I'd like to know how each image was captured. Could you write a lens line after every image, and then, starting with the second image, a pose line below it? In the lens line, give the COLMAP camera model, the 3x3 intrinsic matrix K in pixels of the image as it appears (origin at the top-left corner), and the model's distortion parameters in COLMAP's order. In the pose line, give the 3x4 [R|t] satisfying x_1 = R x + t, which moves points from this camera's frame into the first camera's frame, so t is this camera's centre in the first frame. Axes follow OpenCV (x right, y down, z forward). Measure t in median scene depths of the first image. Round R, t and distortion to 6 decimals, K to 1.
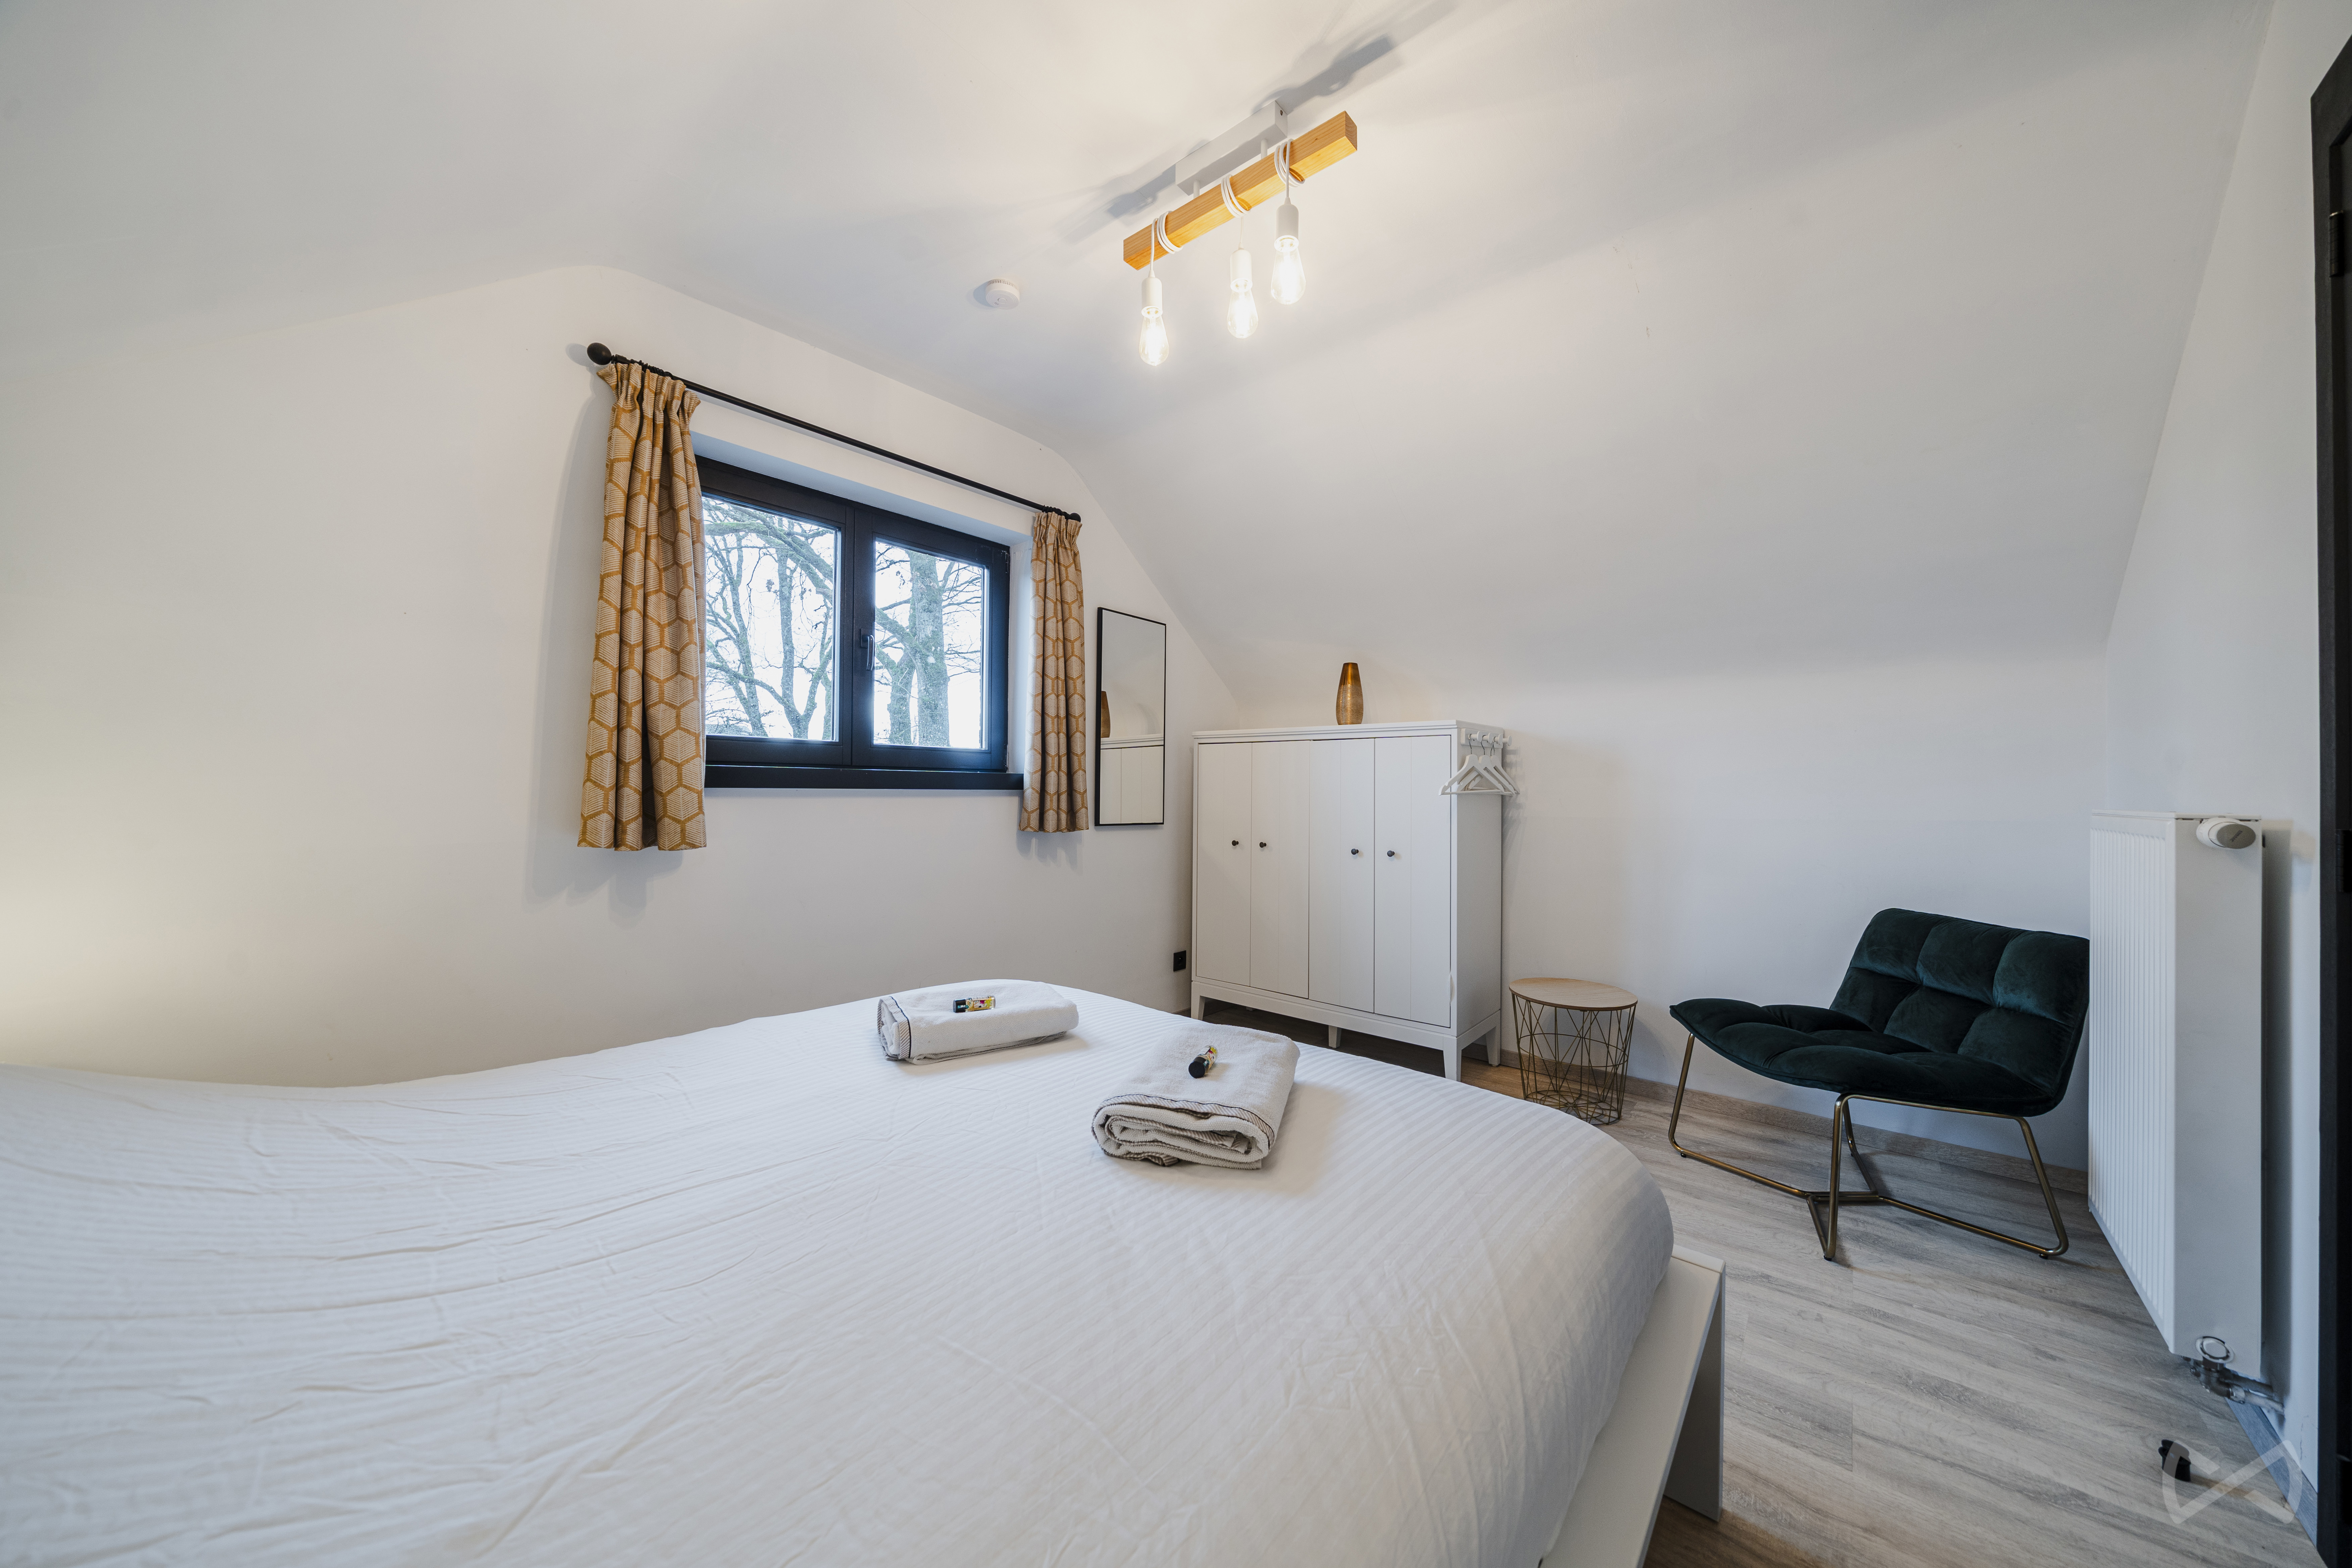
lens RADIAL K [[806.9, 0, 1176.1], [0, 806.9, 777.6], [0, 0, 1]] dist [-0.002748, -0.000191]
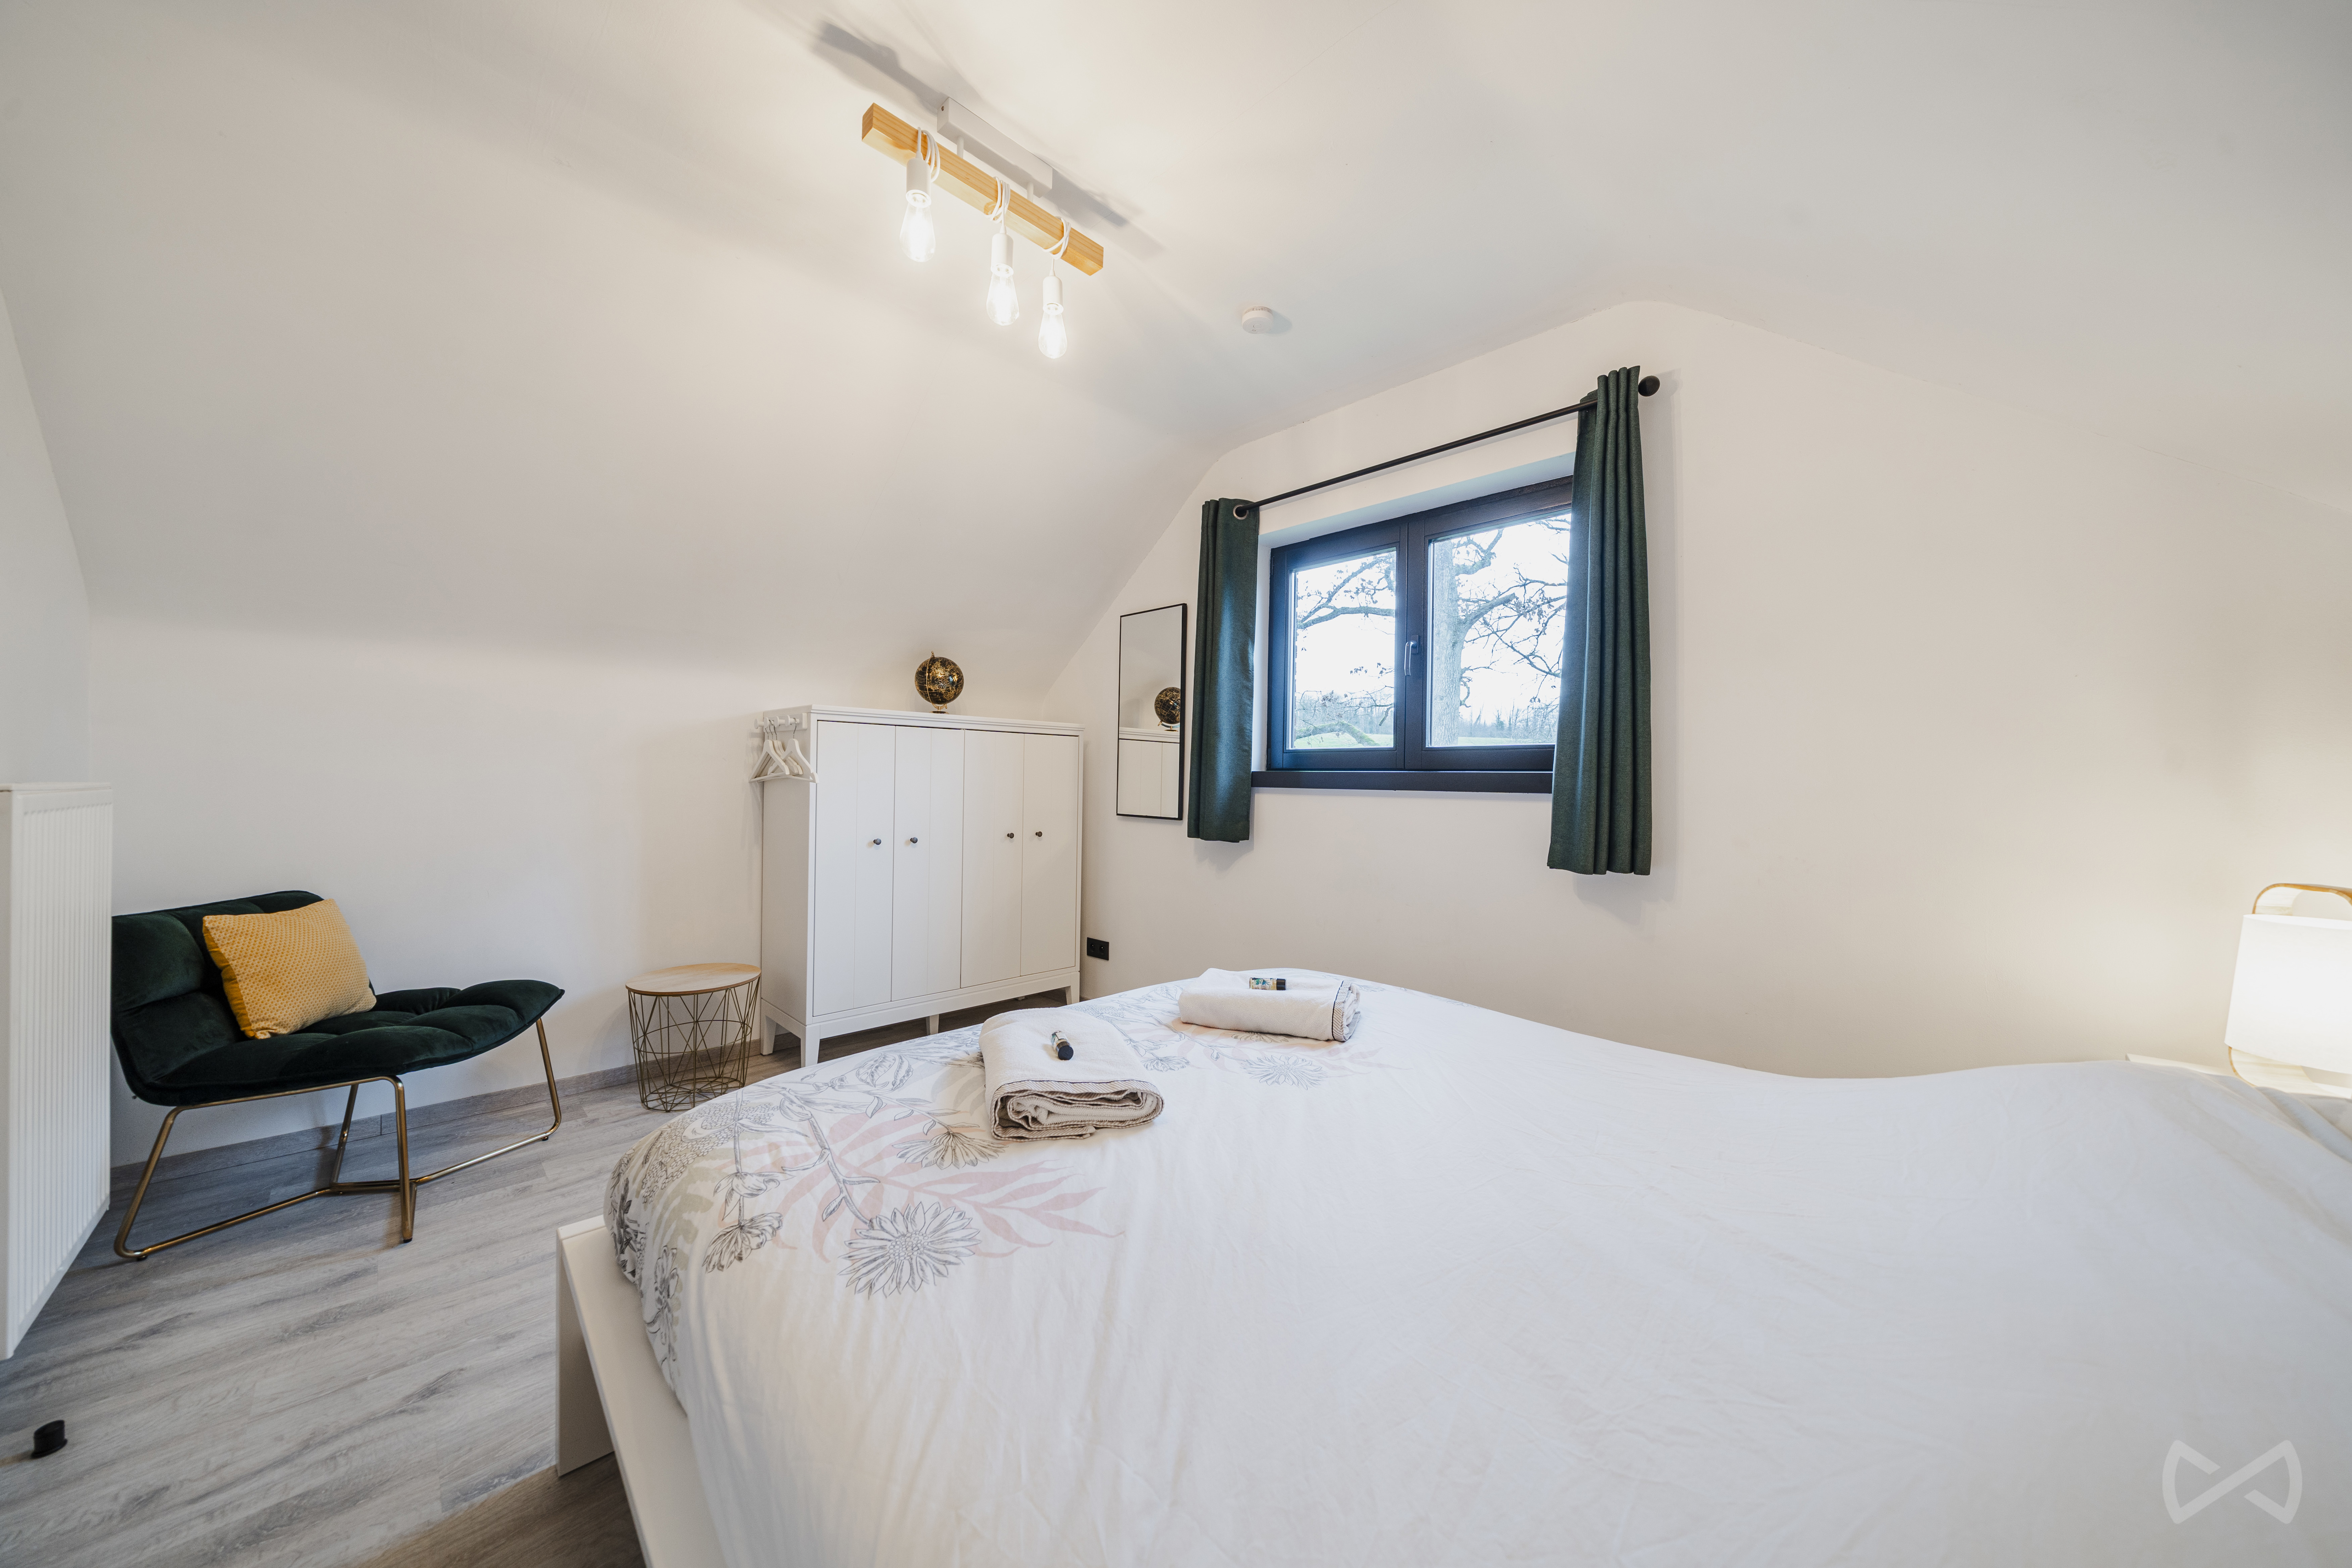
lens RADIAL K [[806.9, 0, 1176.1], [0, 806.9, 777.6], [0, 0, 1]] dist [-0.002748, -0.000191]
pose [[-0.103399, -0.014090, -0.994540, 0.692546], [-0.015266, 0.999804, -0.012577, 0.014034], [0.994523, 0.013882, -0.103594, 0.843631]]
